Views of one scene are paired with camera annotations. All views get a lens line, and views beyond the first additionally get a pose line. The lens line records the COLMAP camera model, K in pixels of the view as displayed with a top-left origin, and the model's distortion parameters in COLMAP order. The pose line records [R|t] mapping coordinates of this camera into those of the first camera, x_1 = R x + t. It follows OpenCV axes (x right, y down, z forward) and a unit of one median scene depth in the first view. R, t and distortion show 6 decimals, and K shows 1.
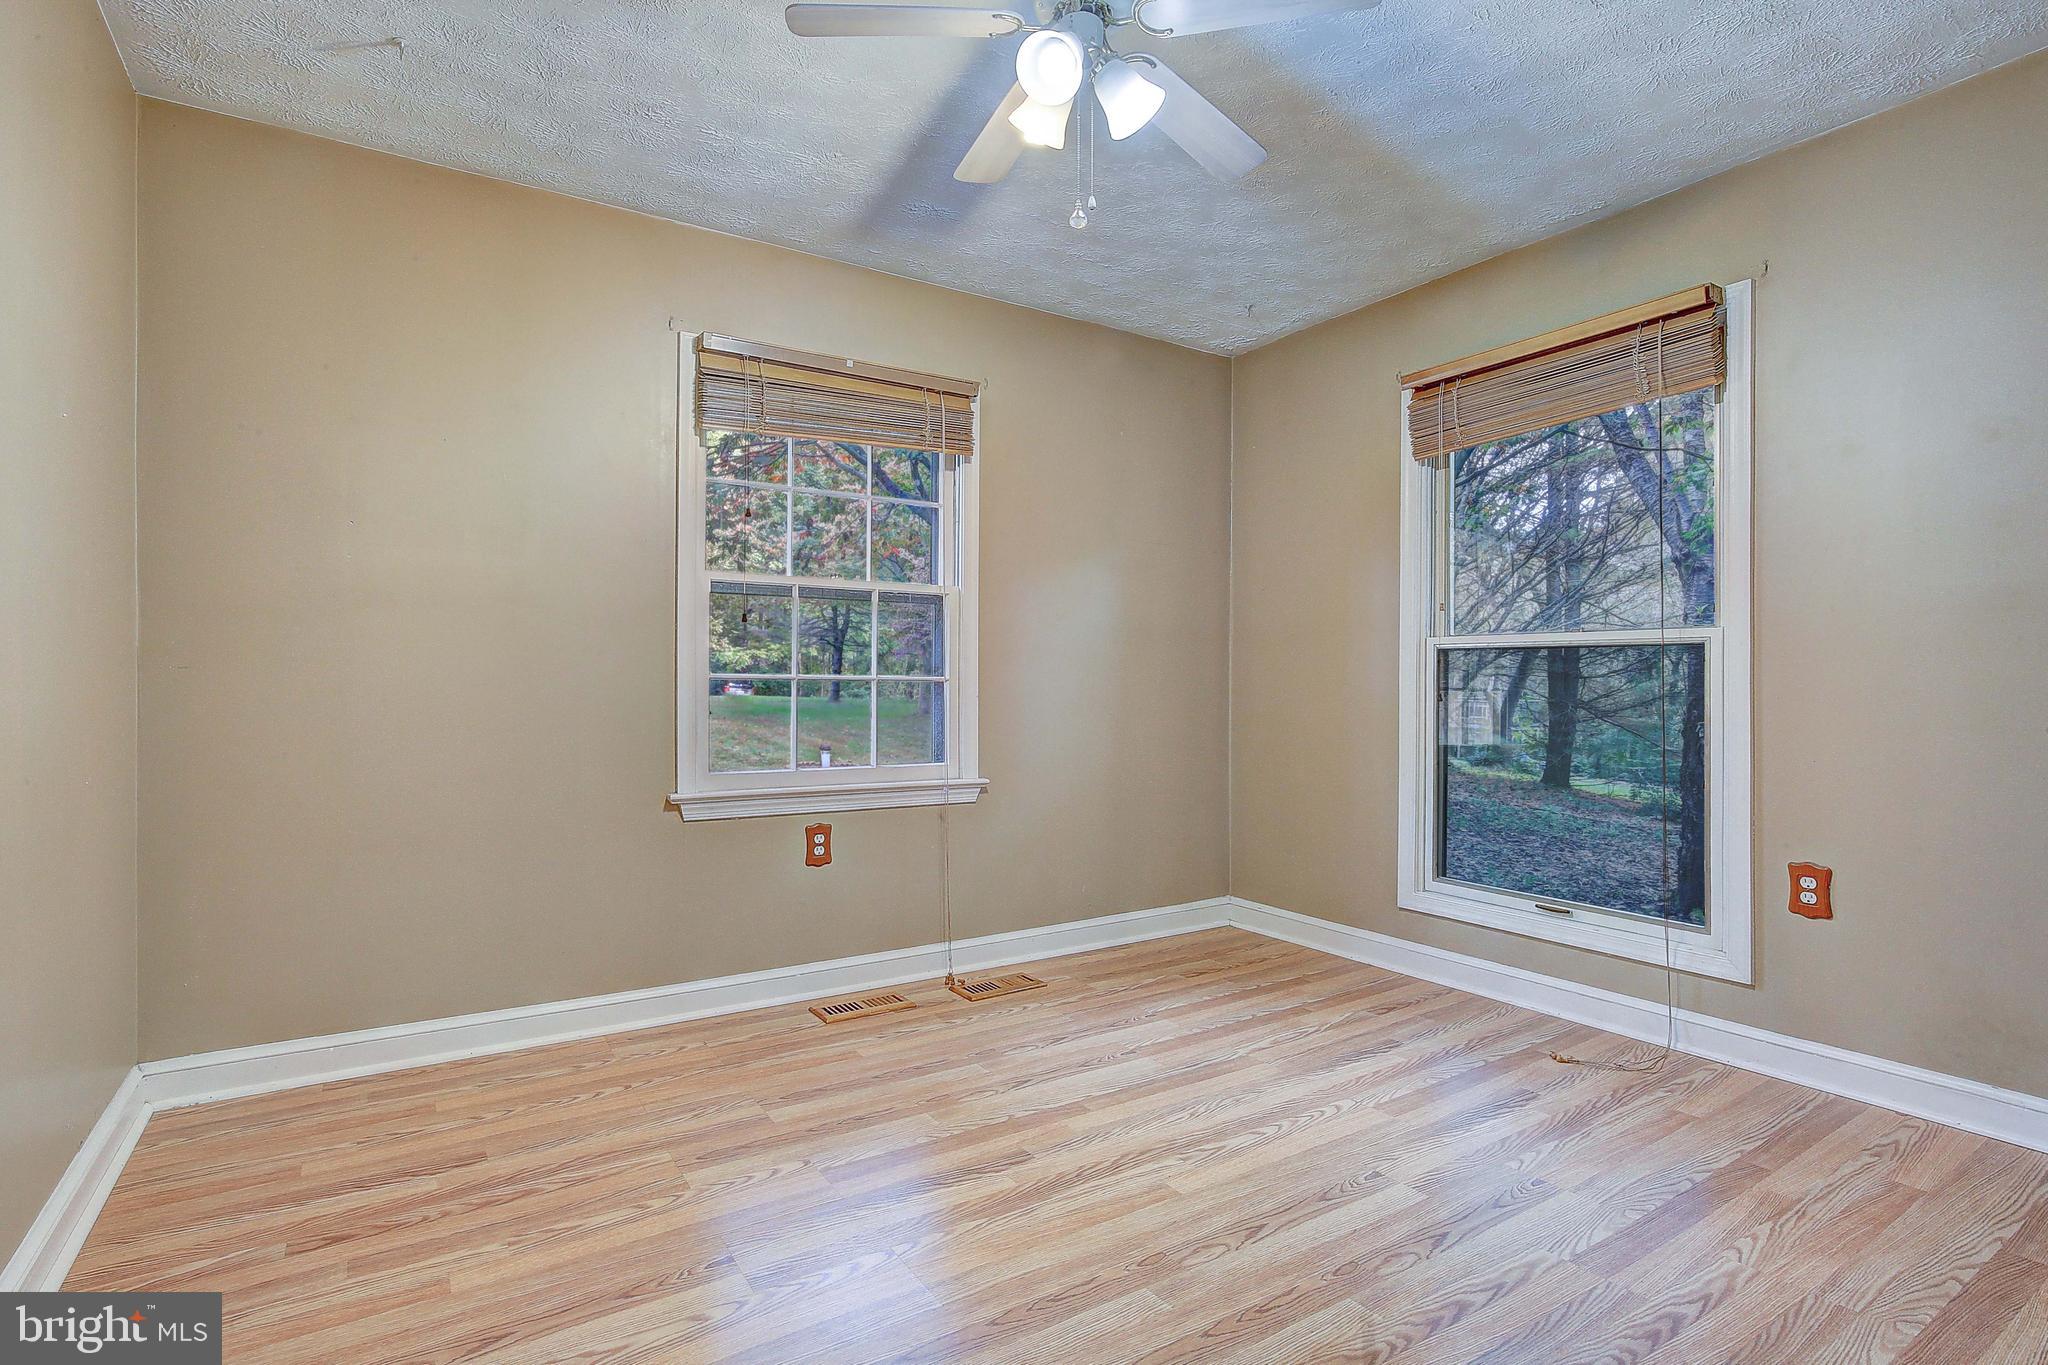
lens RADIAL K [[957.9, 0, 1024.0], [0, 957.9, 682.5], [0, 0, 1]] dist [-0.005442, 0.000619]
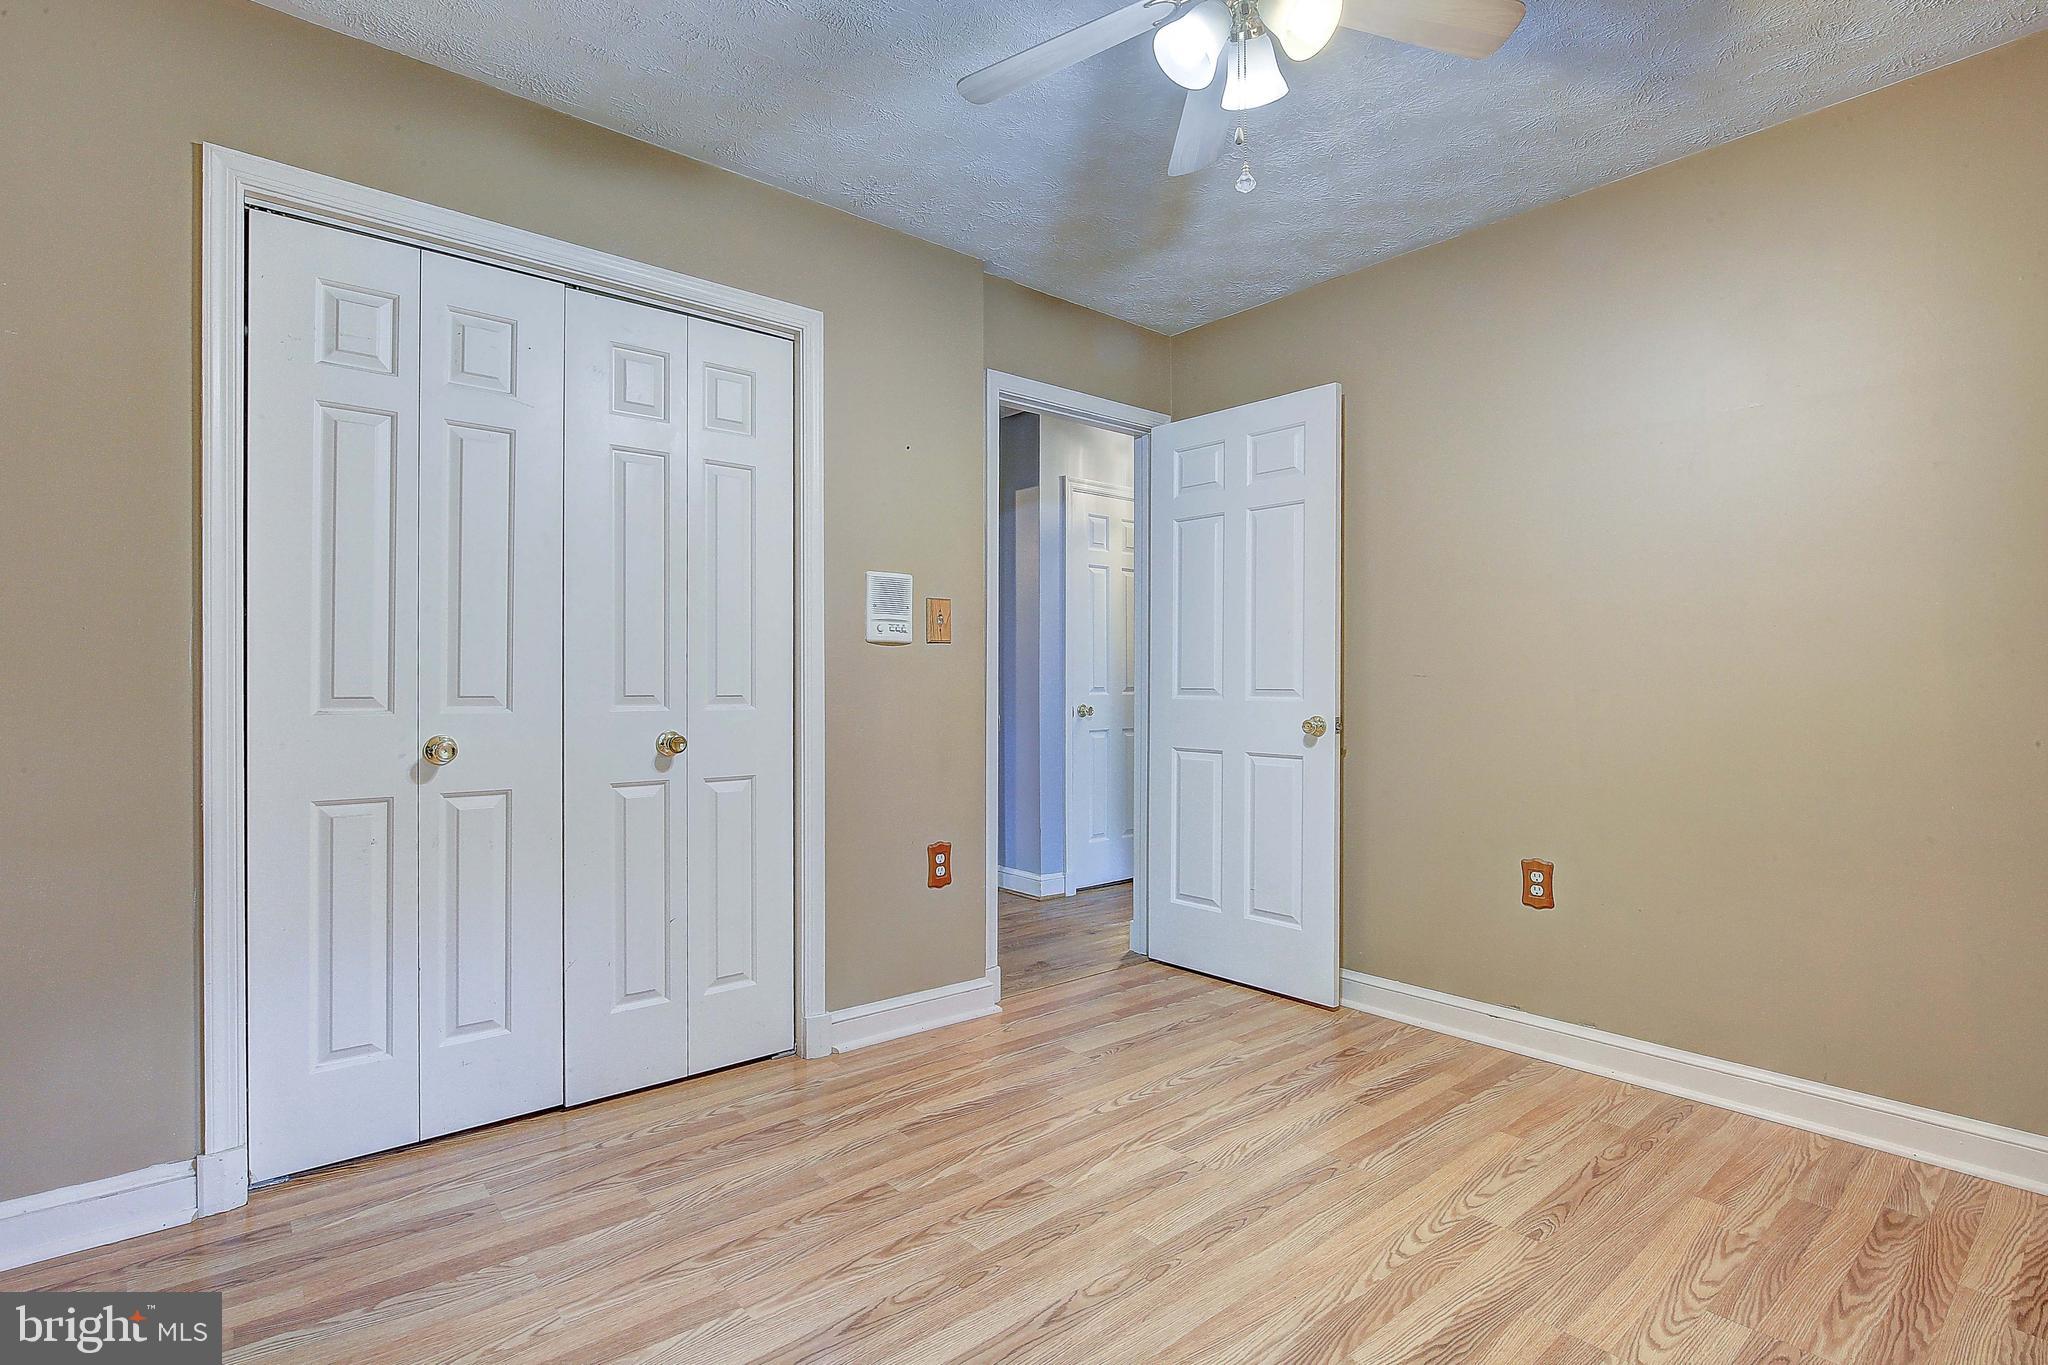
lens RADIAL K [[957.9, 0, 1024.0], [0, 957.9, 682.5], [0, 0, 1]] dist [-0.005442, 0.000619]
pose [[-0.991270, -0.003118, -0.131807, 0.421901], [-0.002115, 0.999968, -0.007754, -0.023653], [0.131827, -0.007407, -0.991245, 2.040678]]
